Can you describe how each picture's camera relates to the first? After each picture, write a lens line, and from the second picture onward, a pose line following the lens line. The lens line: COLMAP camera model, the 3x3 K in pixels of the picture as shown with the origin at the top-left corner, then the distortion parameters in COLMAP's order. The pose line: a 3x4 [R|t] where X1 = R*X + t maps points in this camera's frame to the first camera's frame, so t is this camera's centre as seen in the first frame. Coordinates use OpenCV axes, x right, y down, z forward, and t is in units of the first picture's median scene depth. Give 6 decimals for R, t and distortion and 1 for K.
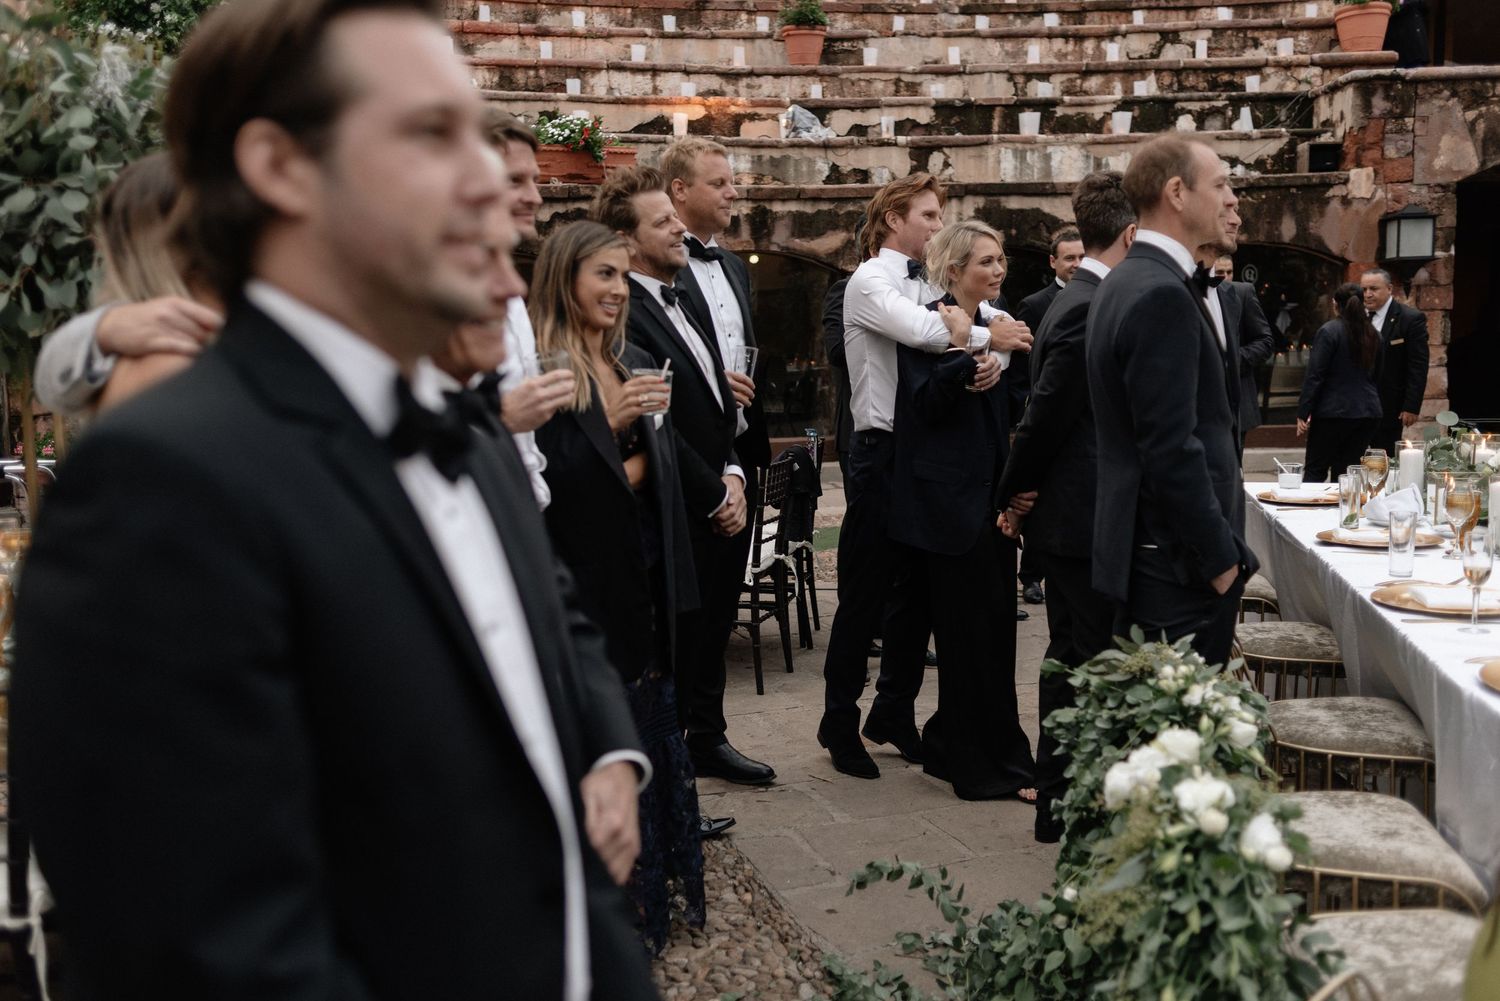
lens RADIAL K [[1499.2, 0, 774.3], [0, 1499.2, 527.2], [0, 0, 1]] dist [0.031401, 0.000000]
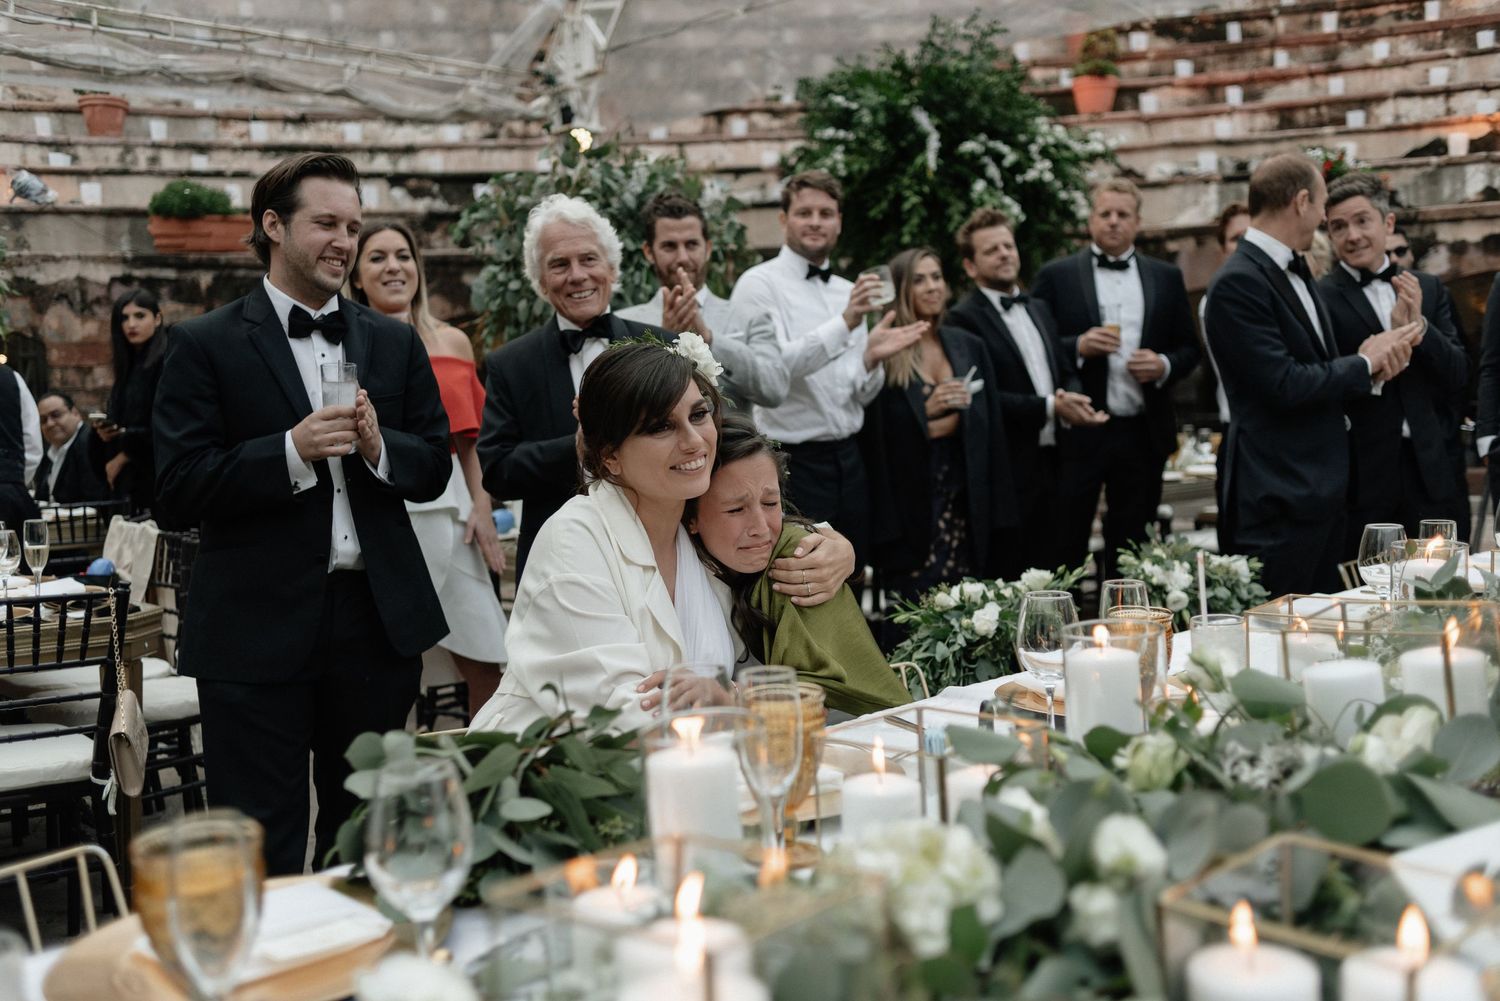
lens RADIAL K [[1499.2, 0, 749.0], [0, 1499.2, 507.4], [0, 0, 1]] dist [0.031401, 0.000000]
pose [[0.808727, 0.032820, -0.587268, 0.136149], [-0.059889, 0.997848, -0.026707, 0.018023], [0.585128, 0.056769, 0.808952, -0.041885]]
